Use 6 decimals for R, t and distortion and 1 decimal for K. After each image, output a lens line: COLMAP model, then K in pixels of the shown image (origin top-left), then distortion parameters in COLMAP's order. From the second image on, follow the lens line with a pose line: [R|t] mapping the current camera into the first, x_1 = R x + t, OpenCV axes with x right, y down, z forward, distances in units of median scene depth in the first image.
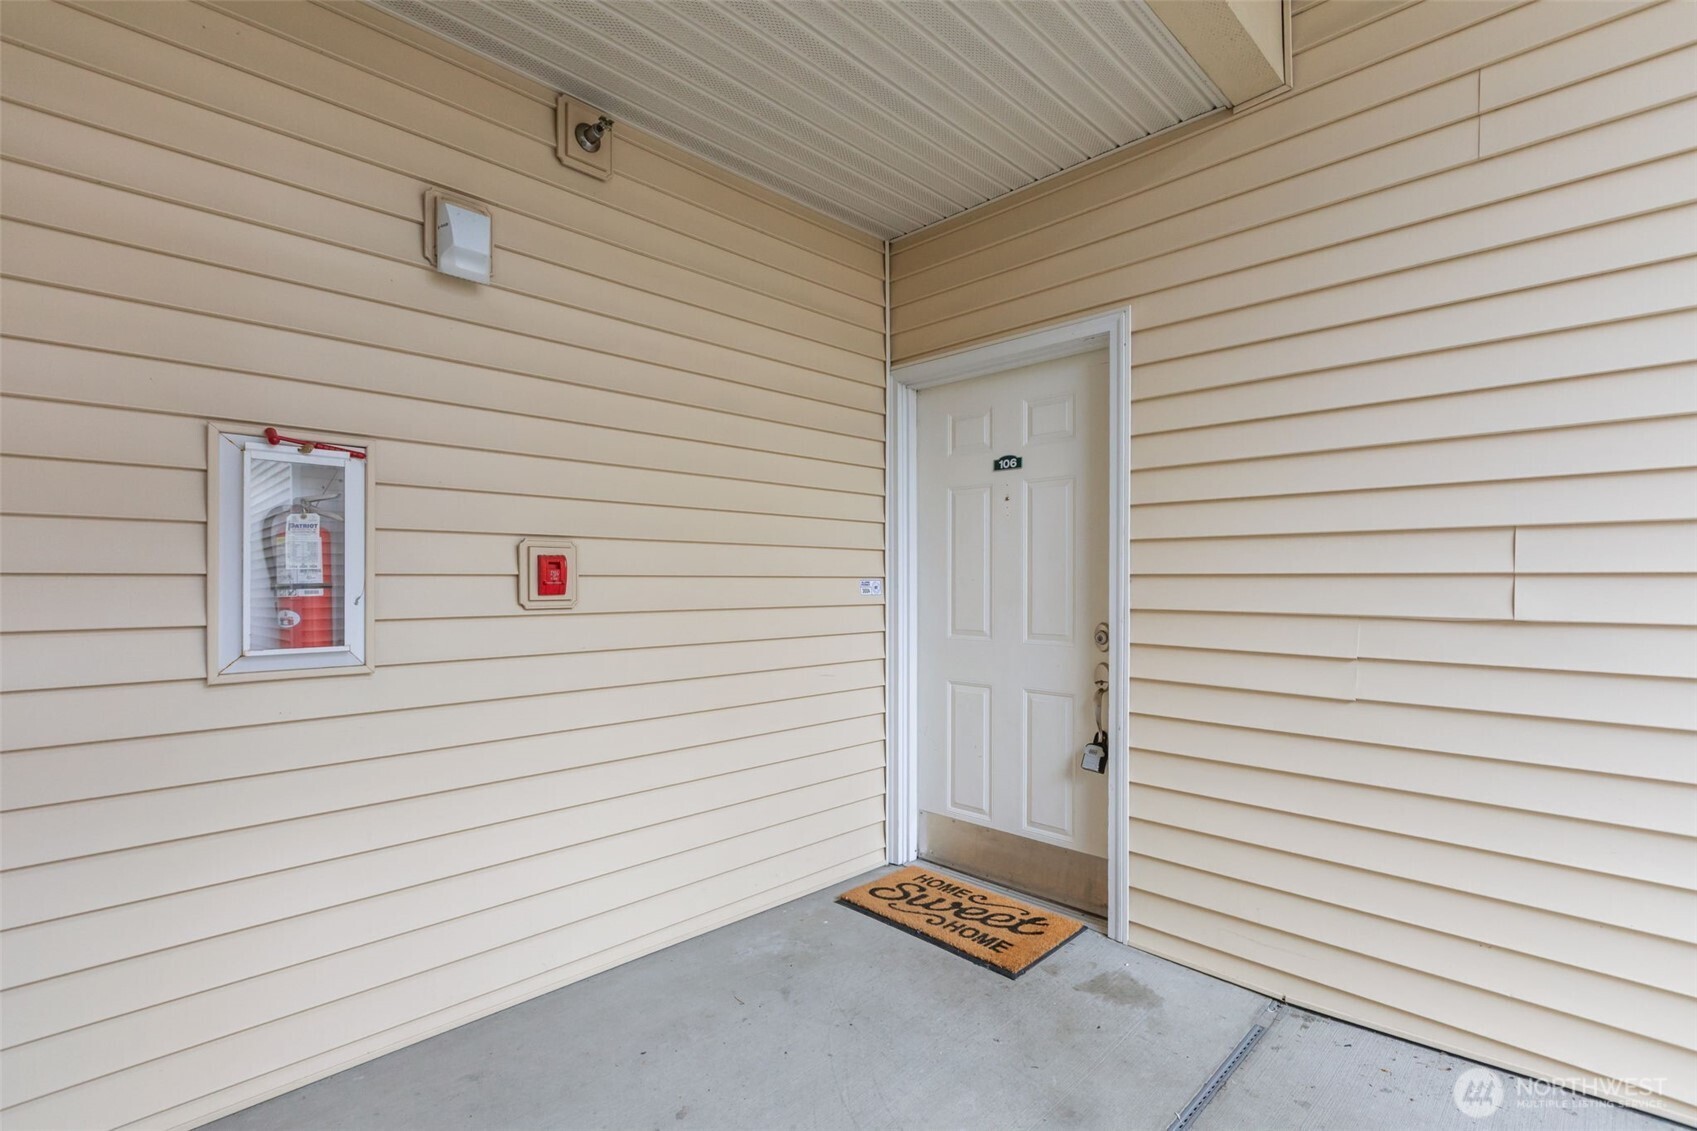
lens RADIAL K [[777.6, 0, 849.5], [0, 777.6, 571.3], [0, 0, 1]] dist [0.002389, -0.000116]
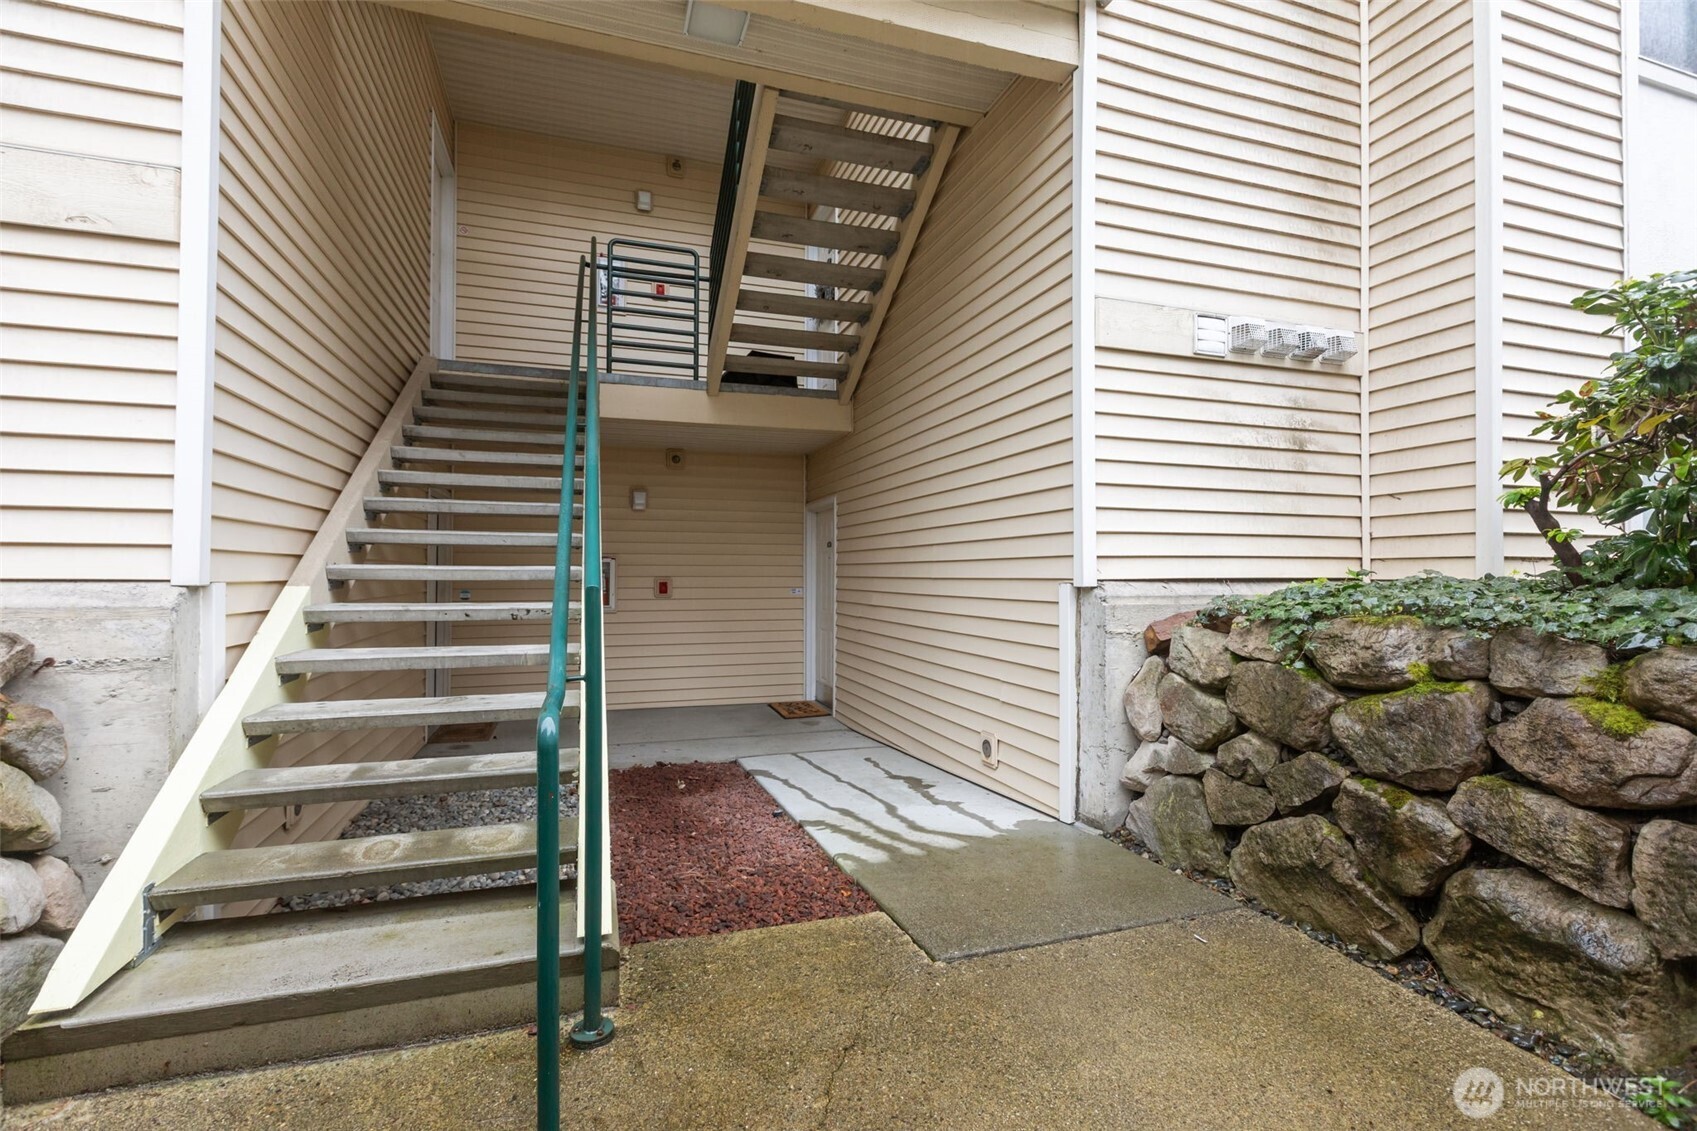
lens RADIAL K [[777.6, 0, 849.8], [0, 777.6, 568.9], [0, 0, 1]] dist [0.002389, -0.000116]
pose [[0.899386, -0.002142, -0.437150, 1.923327], [0.001614, 0.999997, -0.001580, -0.074449], [0.437153, 0.000715, 0.899387, -1.810746]]
